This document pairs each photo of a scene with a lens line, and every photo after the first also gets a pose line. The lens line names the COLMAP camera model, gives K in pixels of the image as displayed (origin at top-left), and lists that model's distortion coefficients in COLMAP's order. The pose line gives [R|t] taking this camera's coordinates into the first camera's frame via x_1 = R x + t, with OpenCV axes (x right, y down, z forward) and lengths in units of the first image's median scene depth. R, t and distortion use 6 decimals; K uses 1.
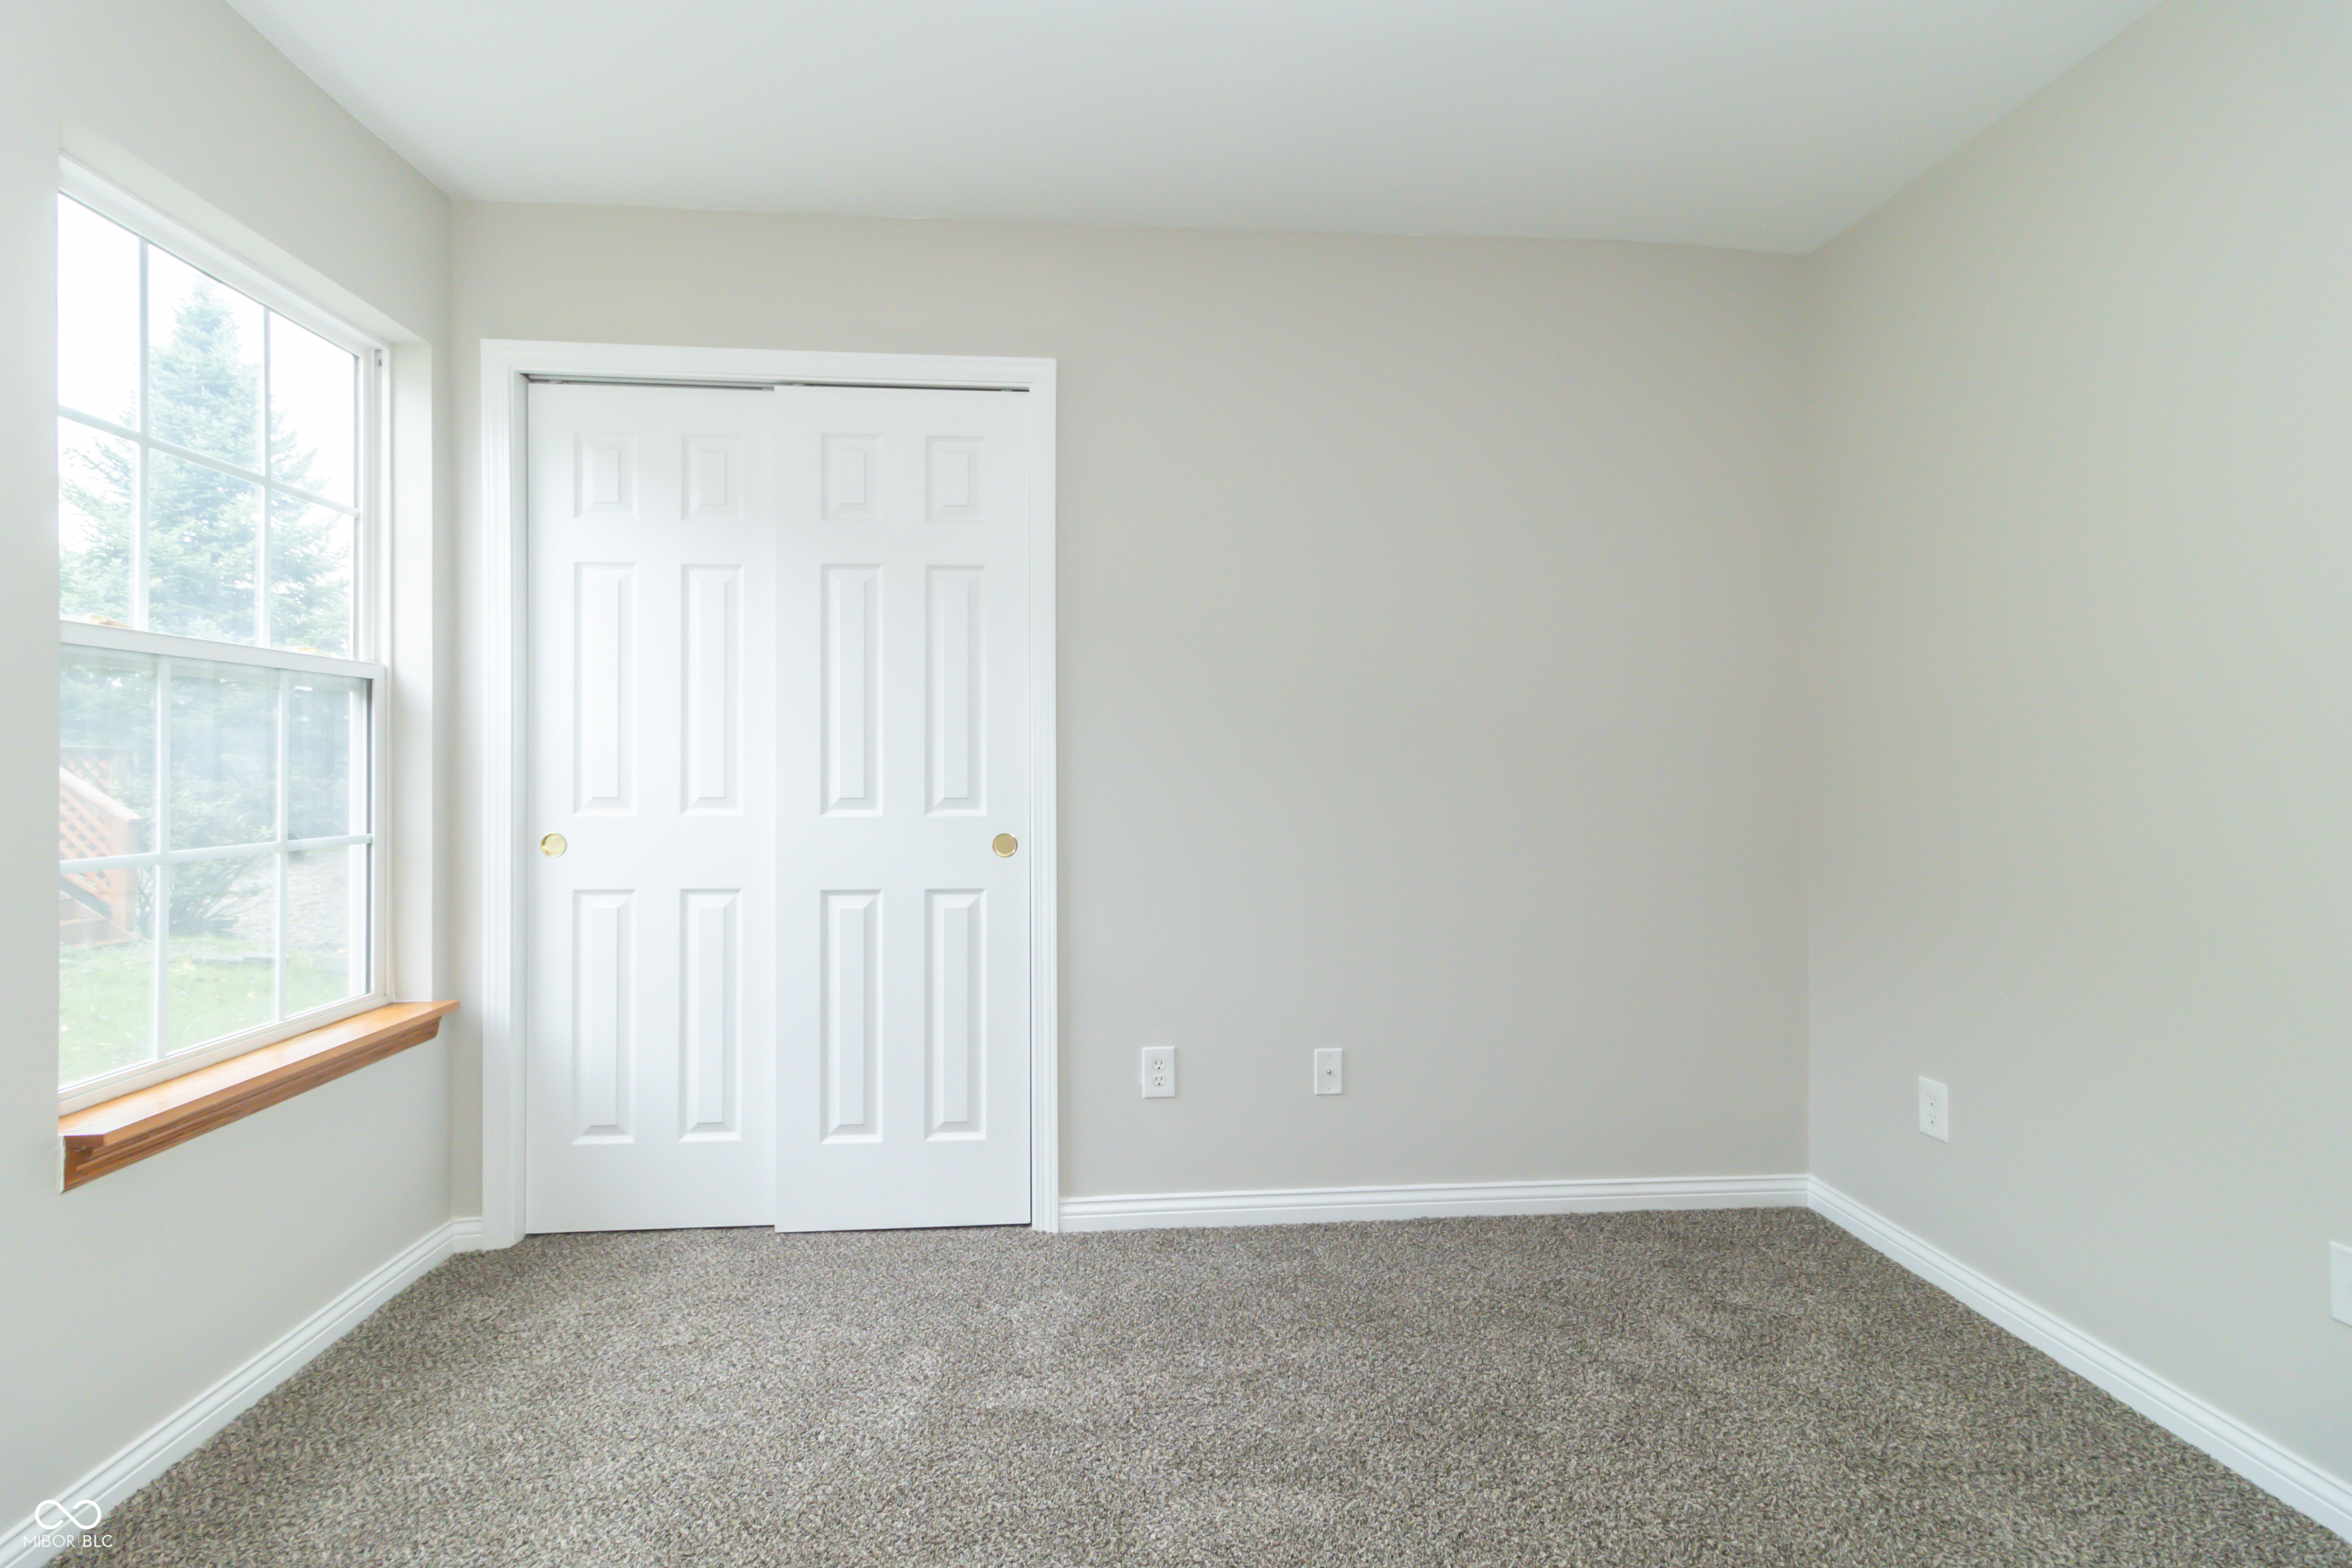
lens RADIAL K [[1082.4, 0, 1175.8], [0, 1082.4, 770.6], [0, 0, 1]] dist [0.002920, -0.000372]
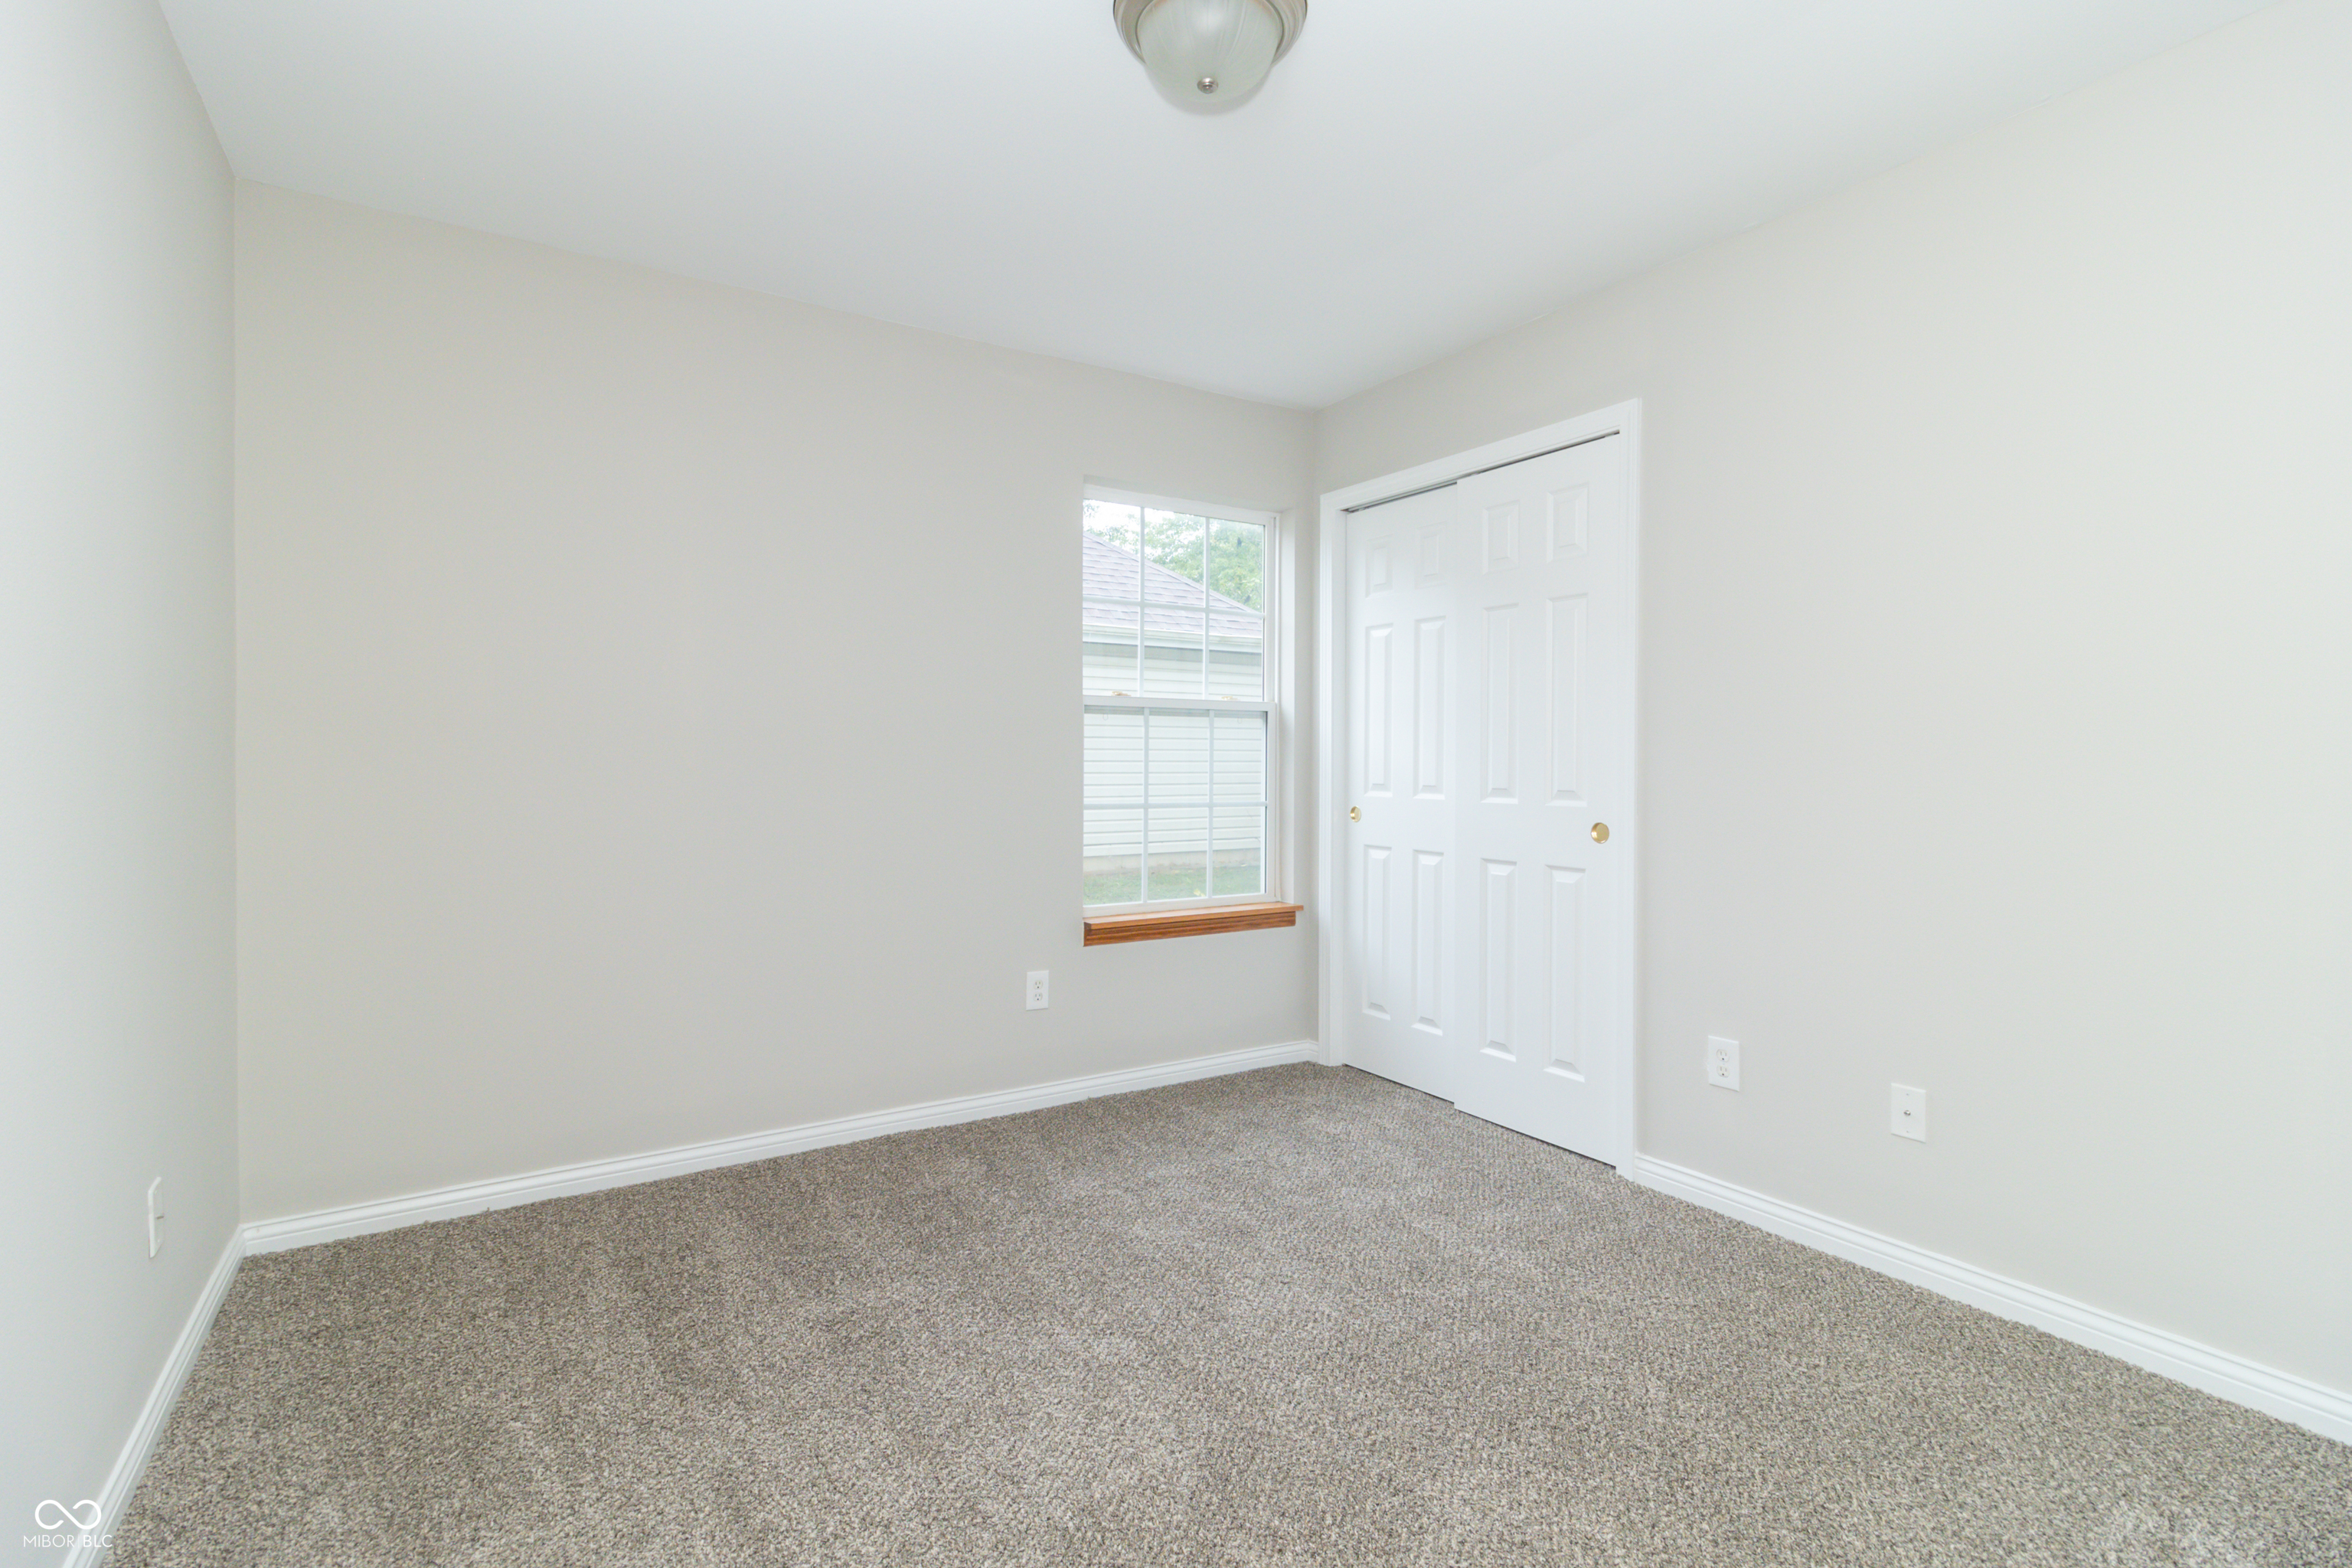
lens RADIAL K [[1082.4, 0, 1173.2], [0, 1082.4, 780.1], [0, 0, 1]] dist [0.002920, -0.000372]
pose [[0.474829, 0.021731, -0.879810, 0.643359], [-0.010830, 0.999764, 0.018848, -0.004480], [0.880011, 0.000579, 0.474952, 0.049598]]
